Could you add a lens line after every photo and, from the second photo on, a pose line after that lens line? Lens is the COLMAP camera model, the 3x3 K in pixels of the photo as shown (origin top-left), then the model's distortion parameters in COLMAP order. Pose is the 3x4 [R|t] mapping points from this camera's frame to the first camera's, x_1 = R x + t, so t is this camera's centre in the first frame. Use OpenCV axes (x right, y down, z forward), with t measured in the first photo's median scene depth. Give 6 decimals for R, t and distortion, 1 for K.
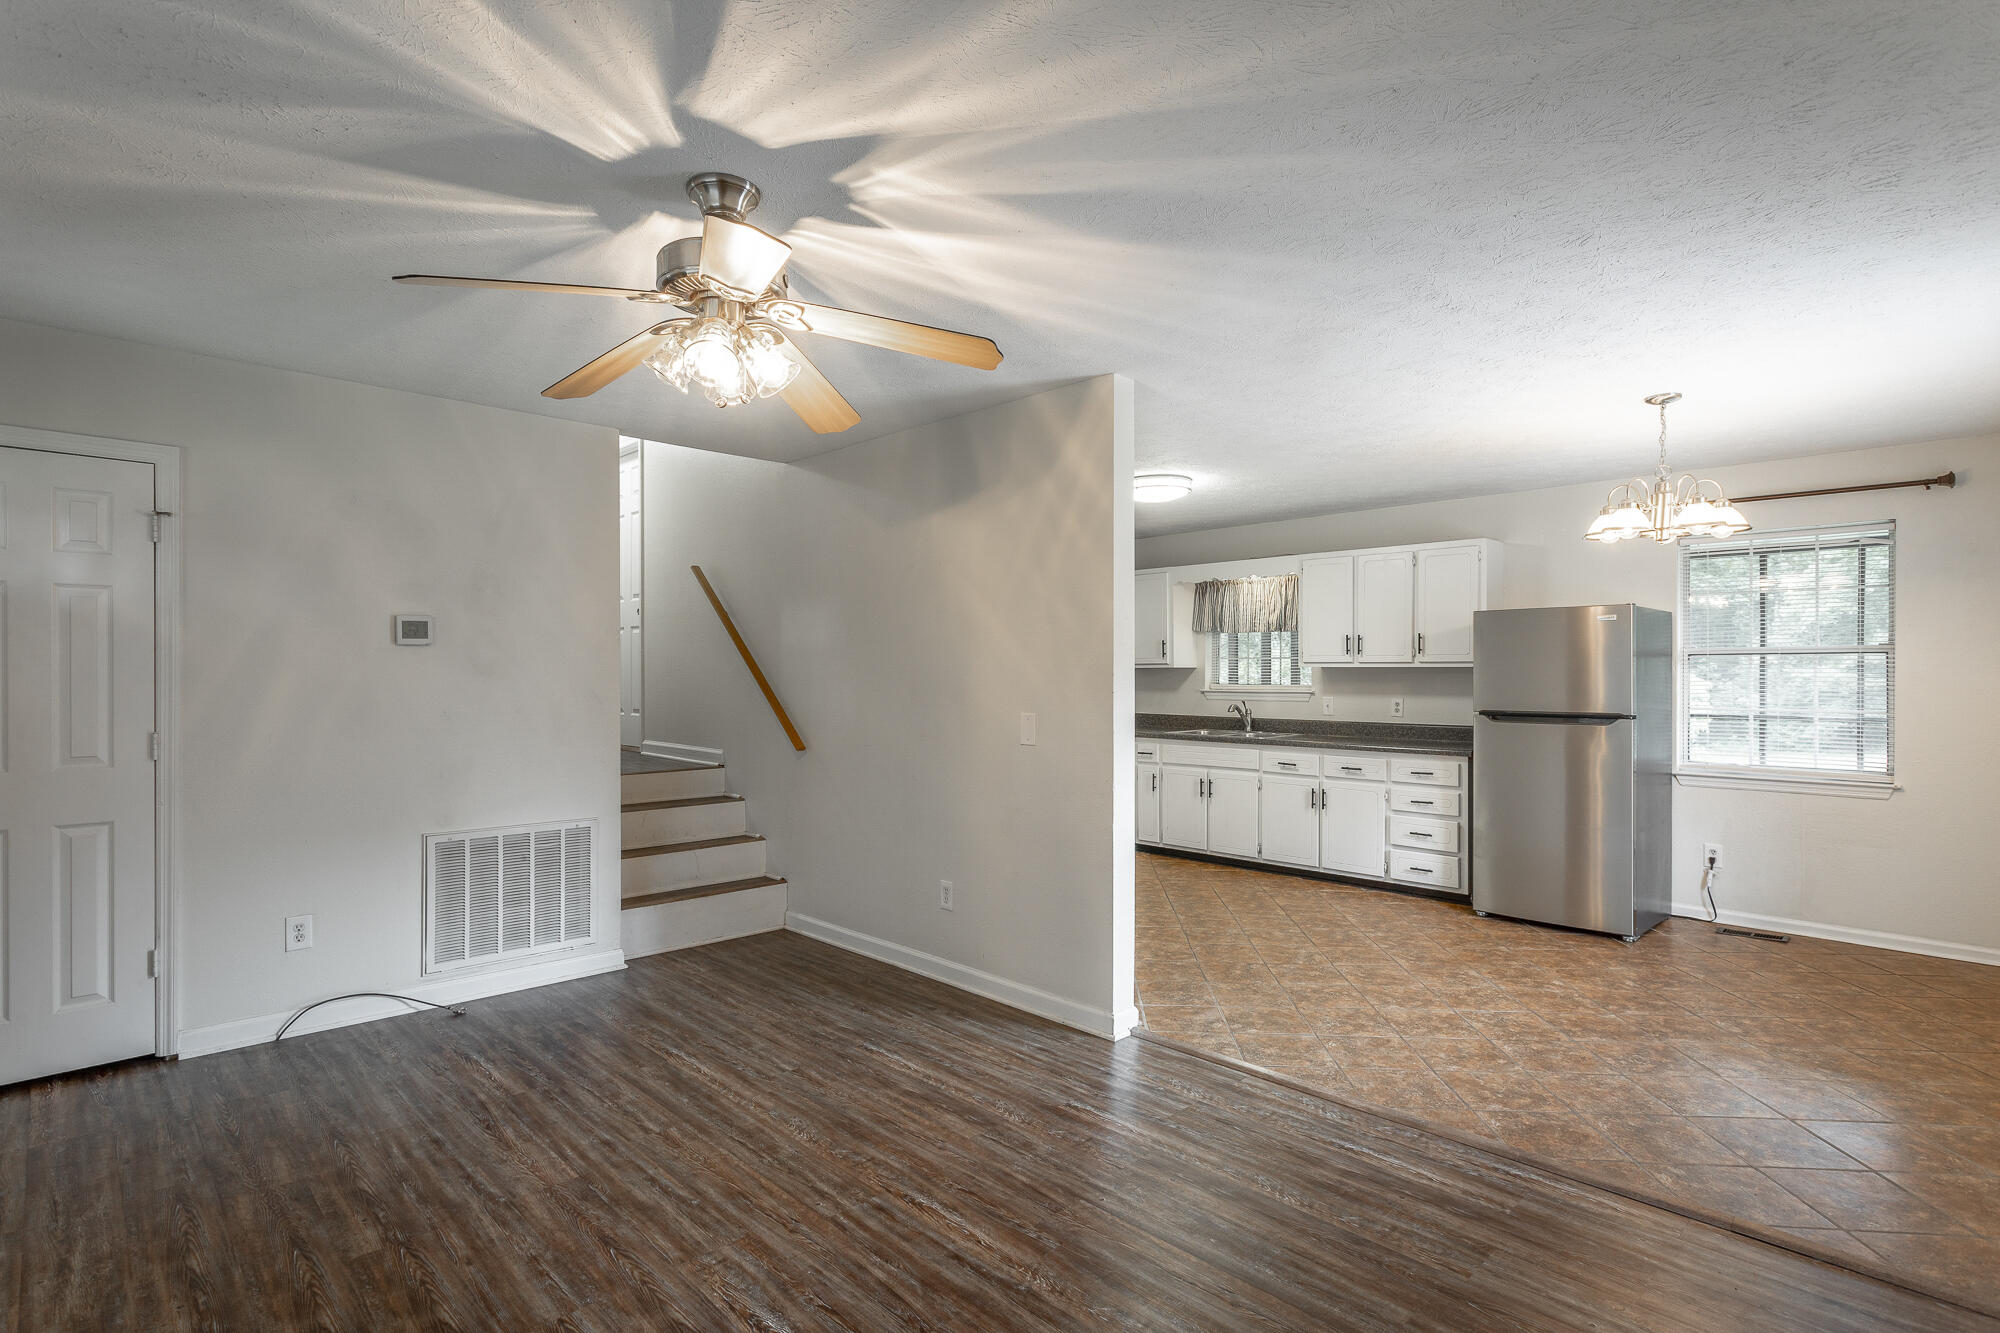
lens RADIAL K [[986.8, 0, 997.4], [0, 986.8, 669.6], [0, 0, 1]] dist [-0.010380, 0.006019]
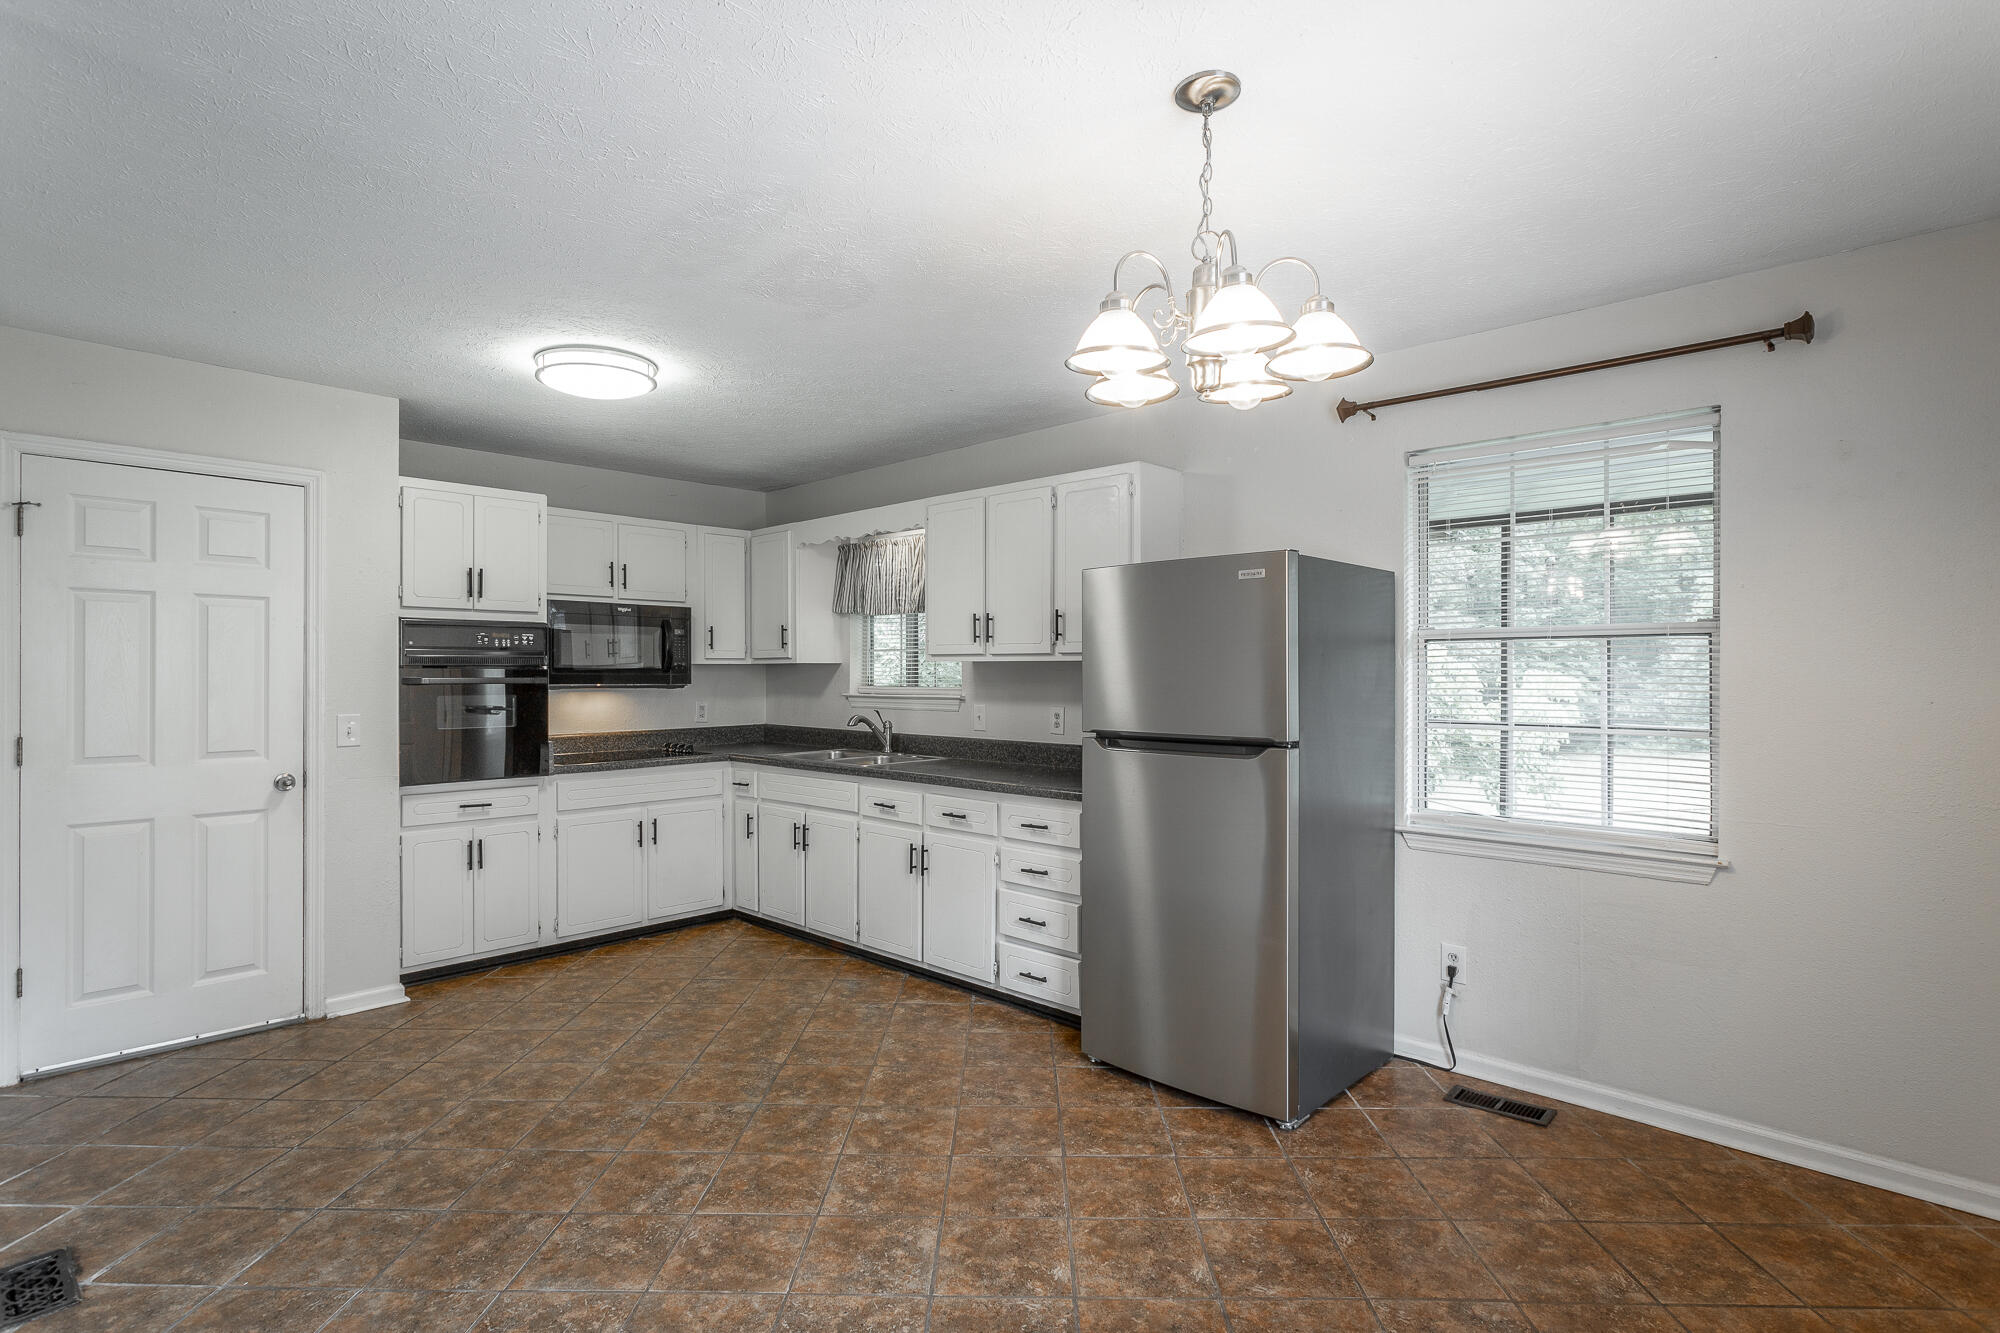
lens RADIAL K [[986.8, 0, 999.0], [0, 986.8, 668.9], [0, 0, 1]] dist [-0.010380, 0.006019]
pose [[0.998887, -0.001320, 0.047142, 0.385616], [0.001258, 0.999998, 0.001348, 0.002017], [-0.047143, -0.001288, 0.998887, 0.367234]]
